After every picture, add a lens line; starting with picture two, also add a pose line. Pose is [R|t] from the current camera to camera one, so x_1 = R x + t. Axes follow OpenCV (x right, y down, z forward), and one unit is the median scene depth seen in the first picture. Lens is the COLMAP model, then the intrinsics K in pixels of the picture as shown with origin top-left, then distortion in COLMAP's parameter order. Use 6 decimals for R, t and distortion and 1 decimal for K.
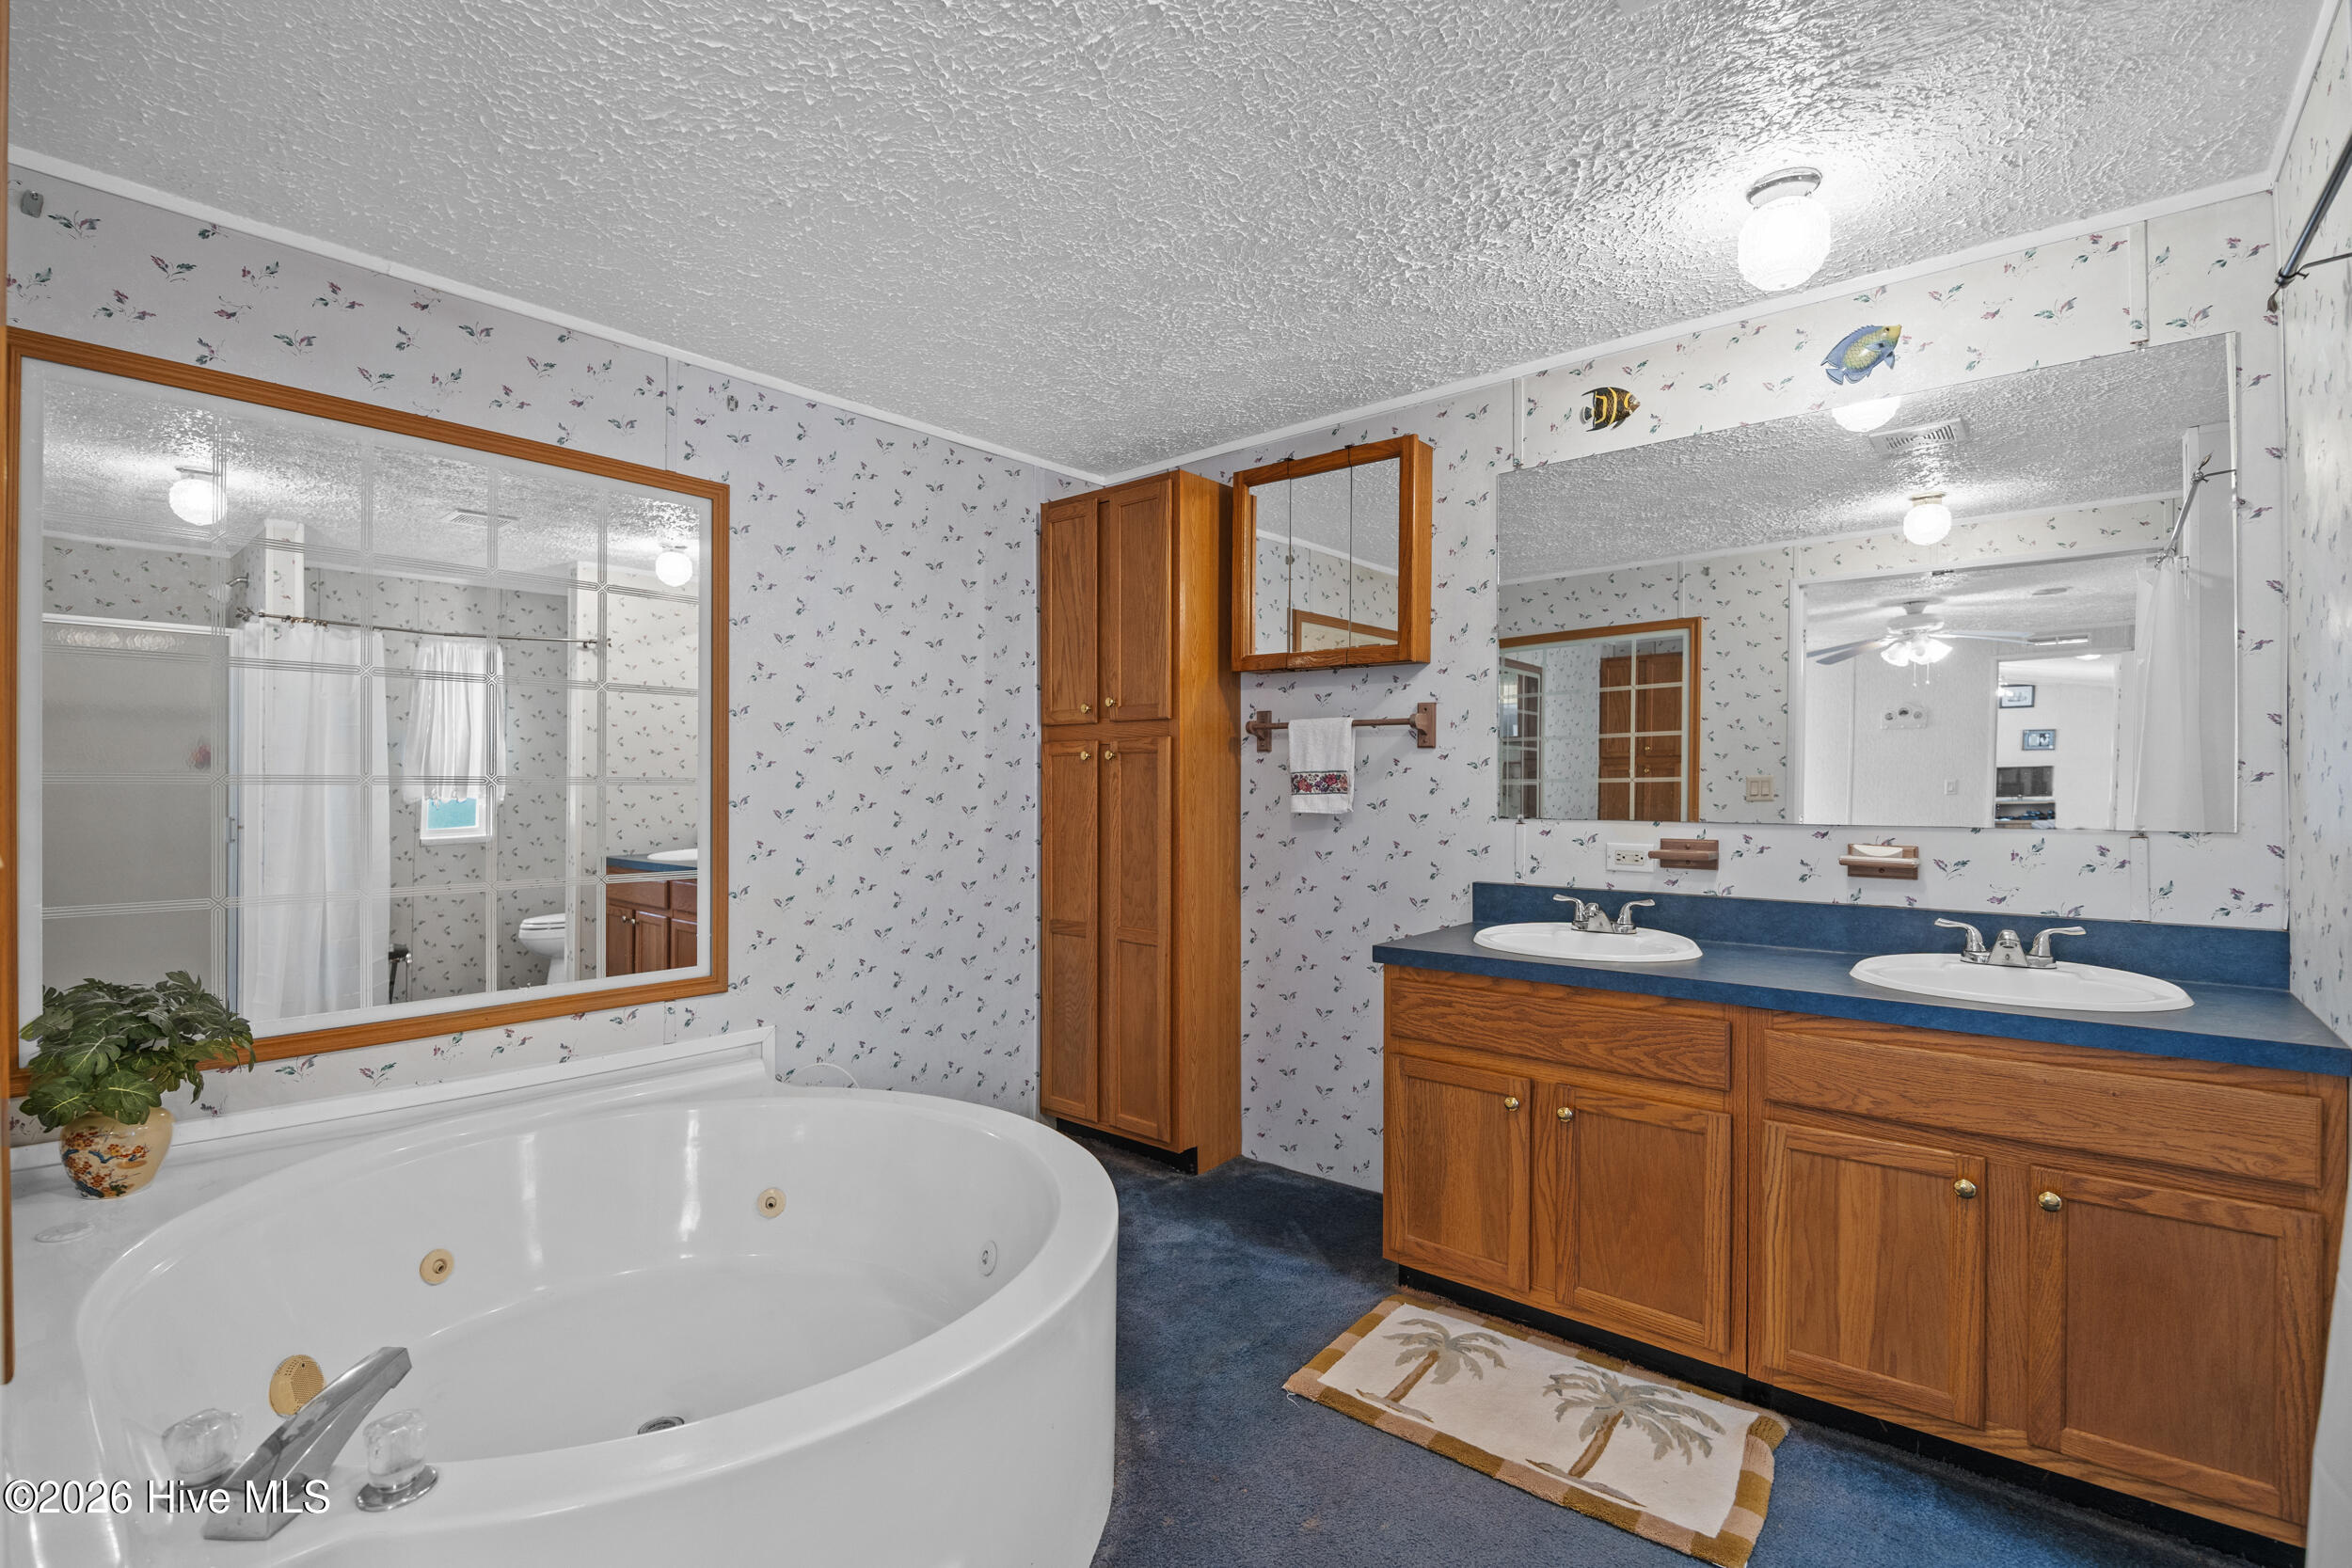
lens RADIAL K [[1035.0, 0, 1175.8], [0, 1035.0, 801.5], [0, 0, 1]] dist [-0.018532, -0.000550]
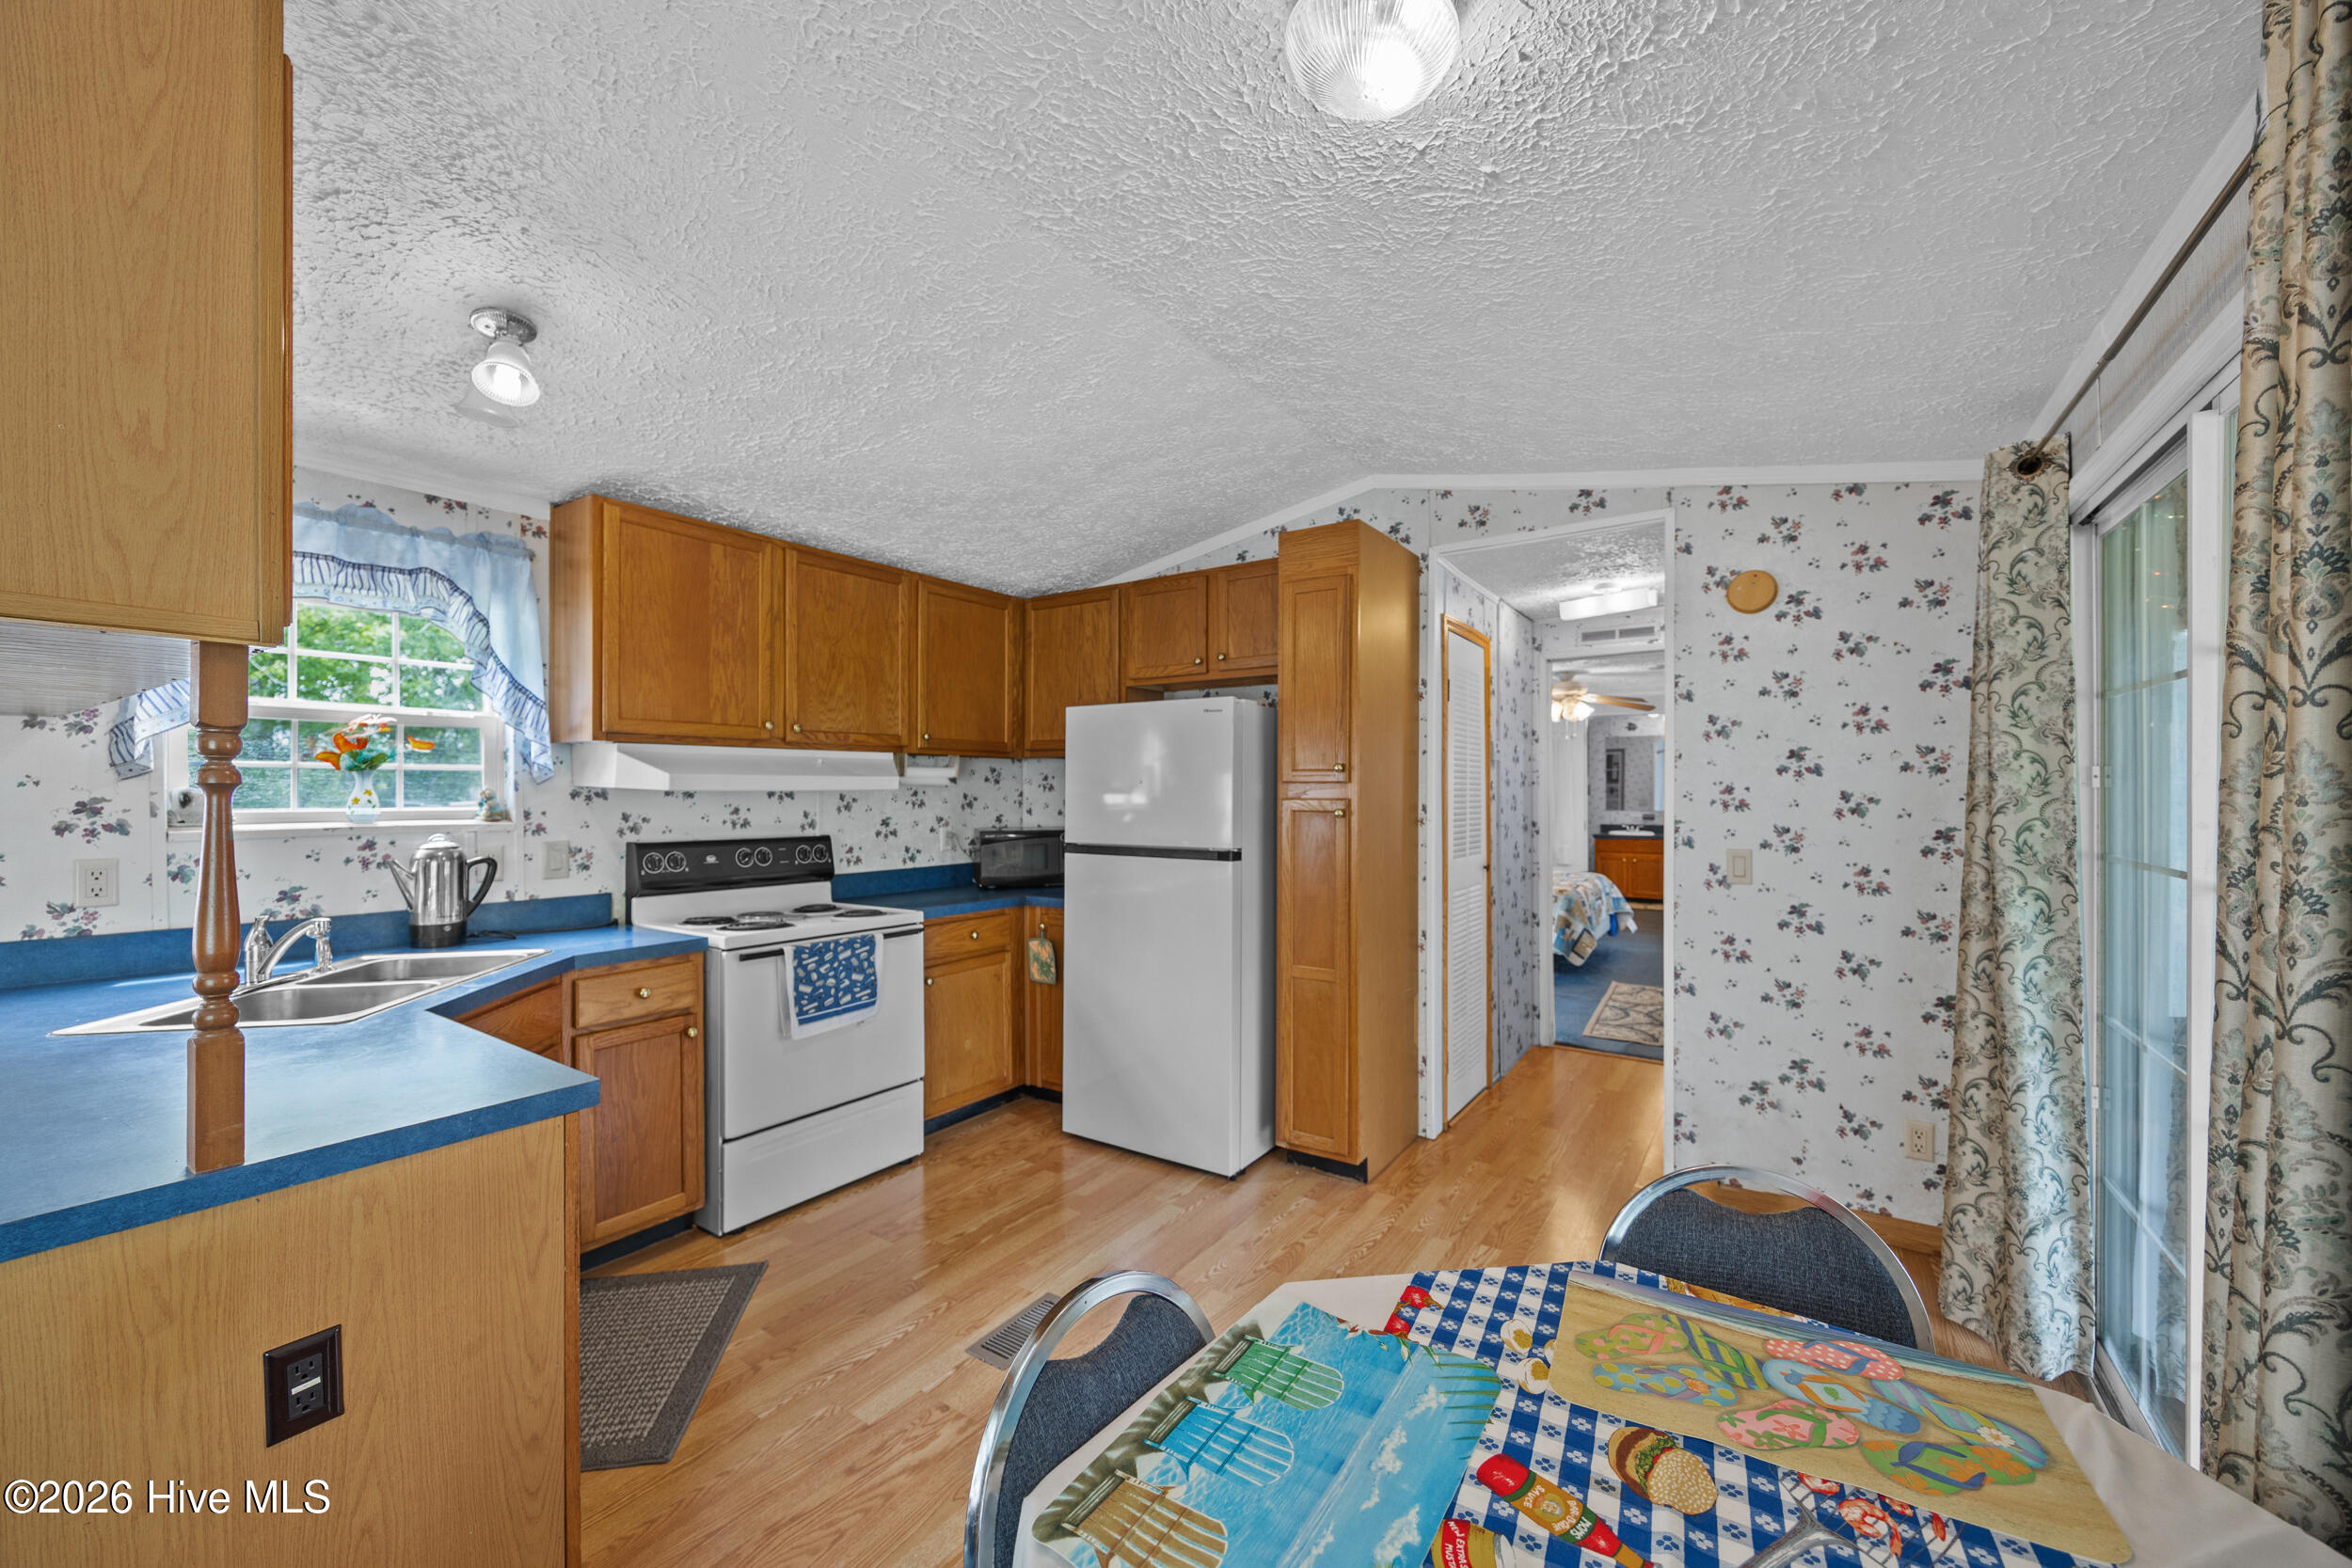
lens RADIAL K [[899.1, 0, 1168.8], [0, 899.1, 787.4], [0, 0, 1]] dist [-0.001663, 0.000059]
pose [[0.993740, 0.000232, 0.111718, -2.257496], [0.001772, 0.999839, -0.017839, -0.019366], [-0.111704, 0.017926, 0.993580, -3.023470]]
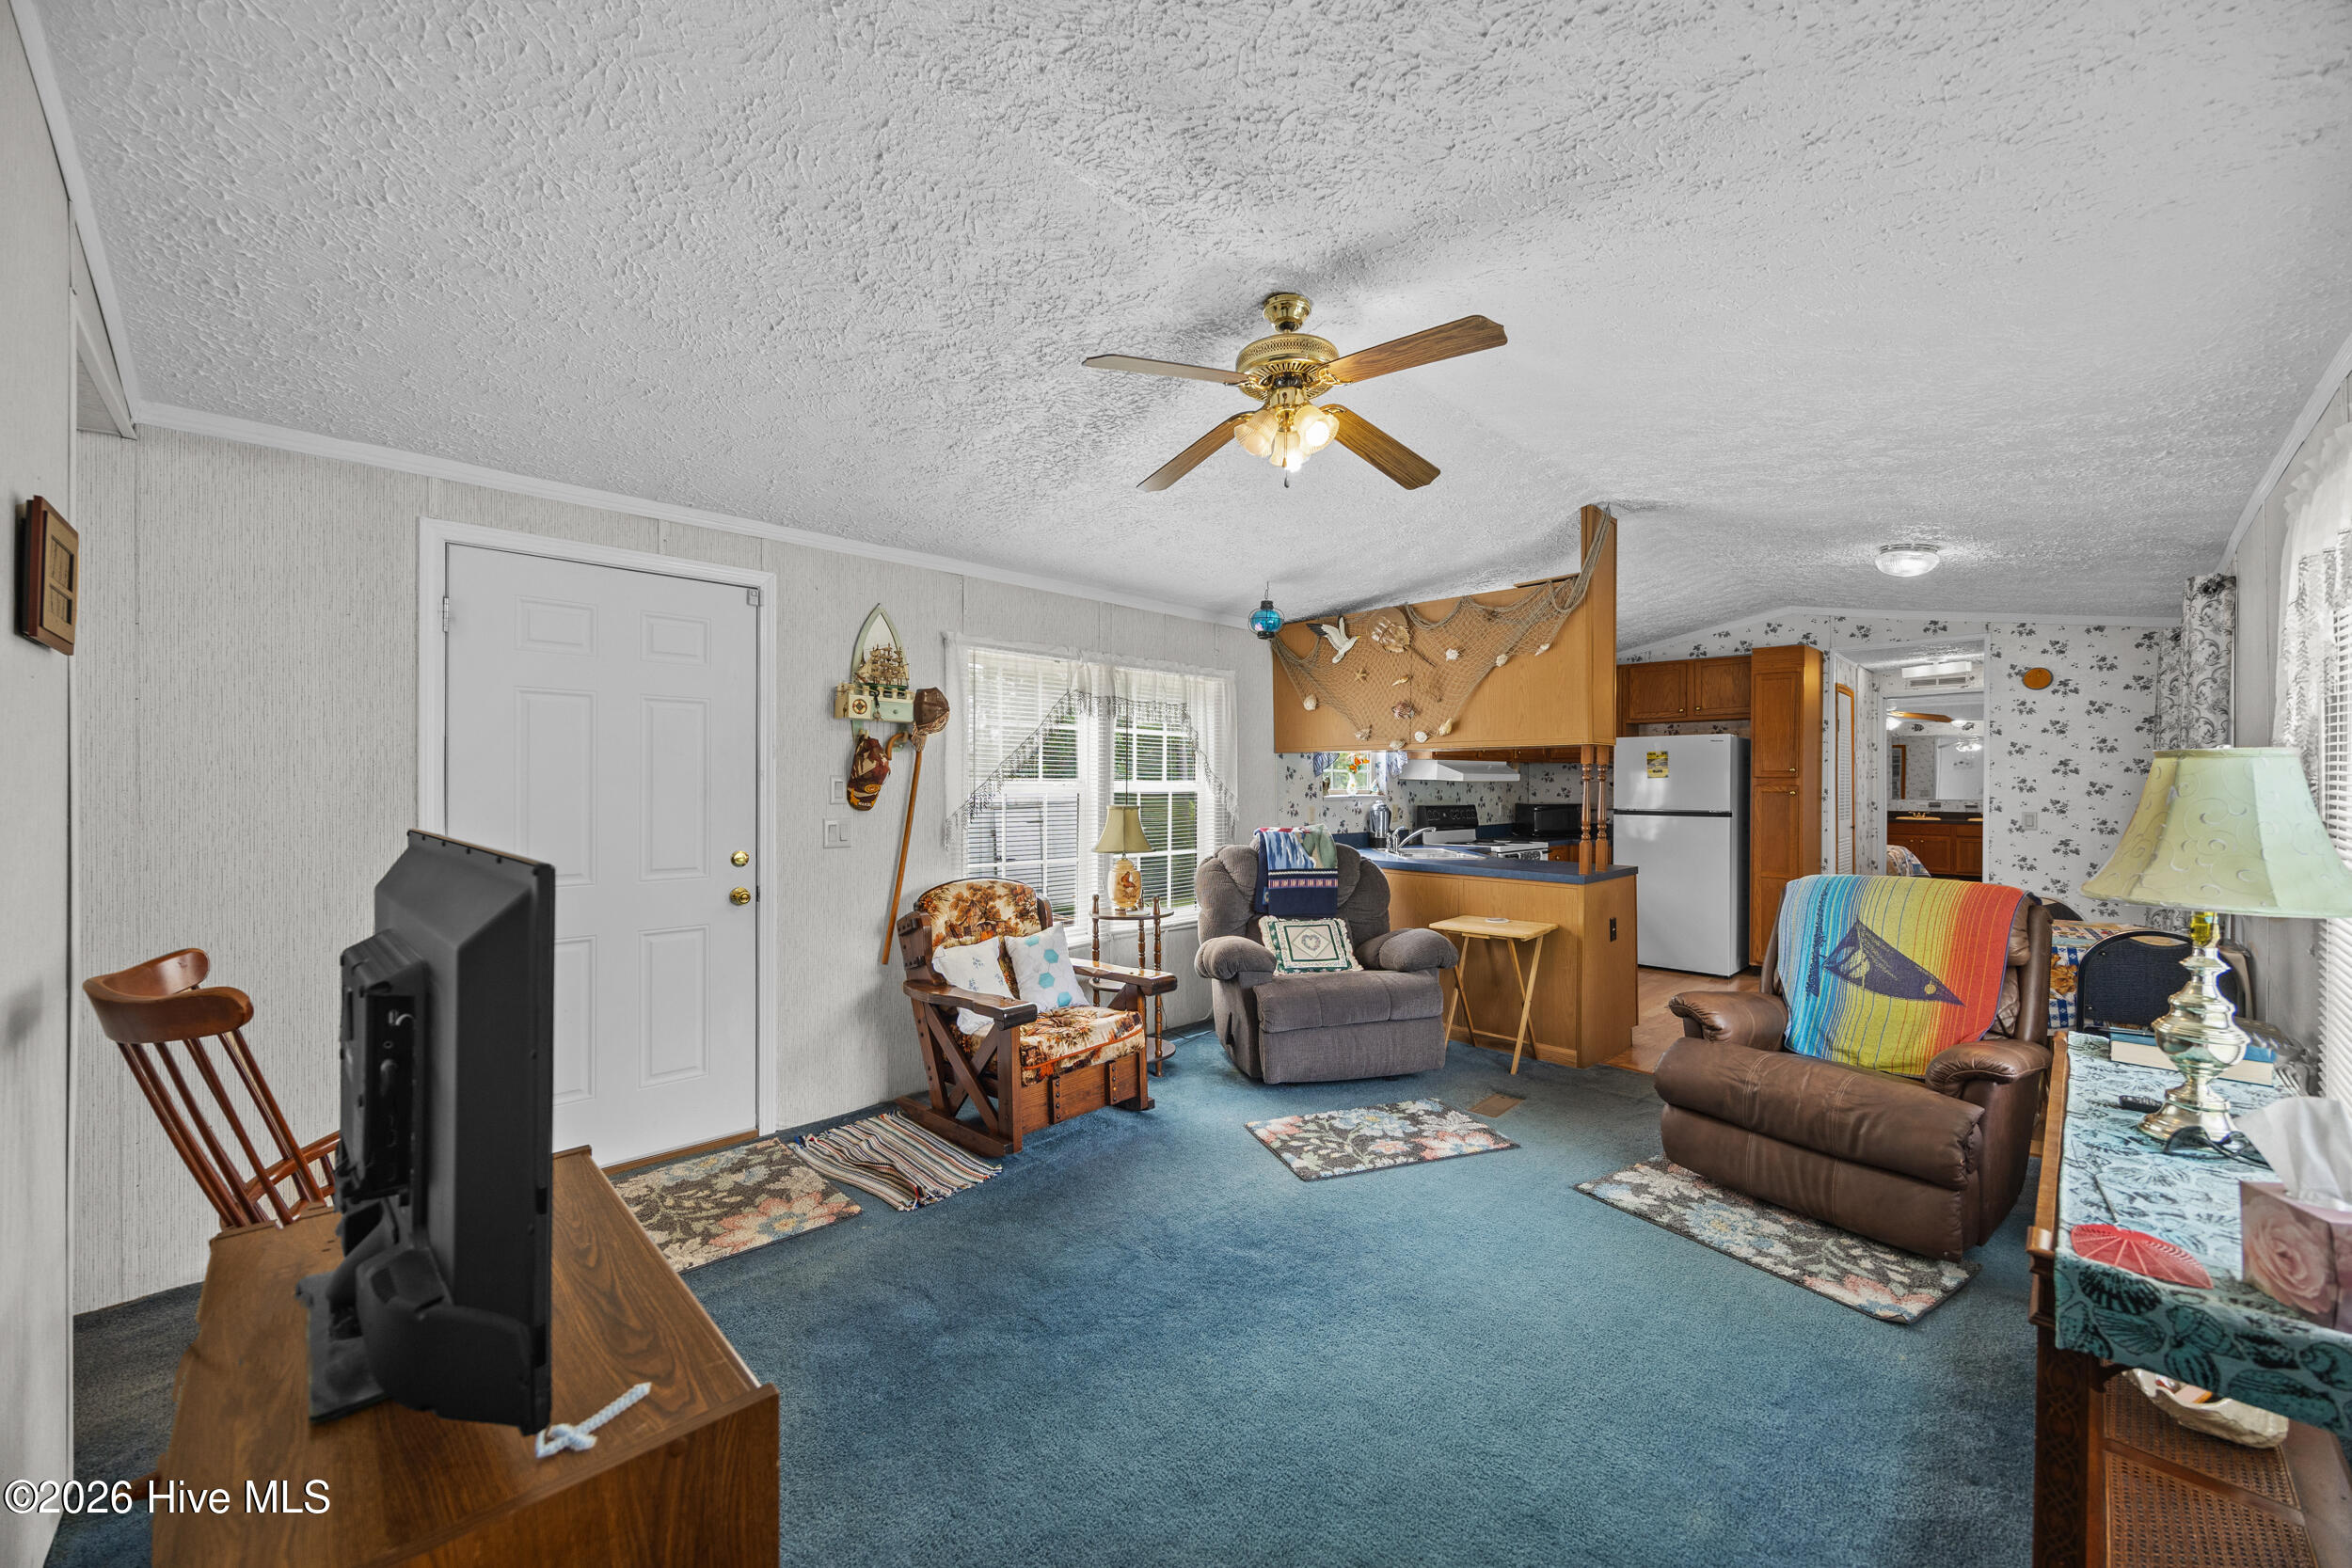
lens RADIAL K [[899.1, 0, 1166.4], [0, 899.1, 783.0], [0, 0, 1]] dist [-0.001663, 0.000059]
pose [[0.996495, 0.000637, -0.083654, -3.328429], [-0.001783, 0.999906, -0.013622, 0.002927], [0.083638, 0.013723, 0.996402, -4.333104]]
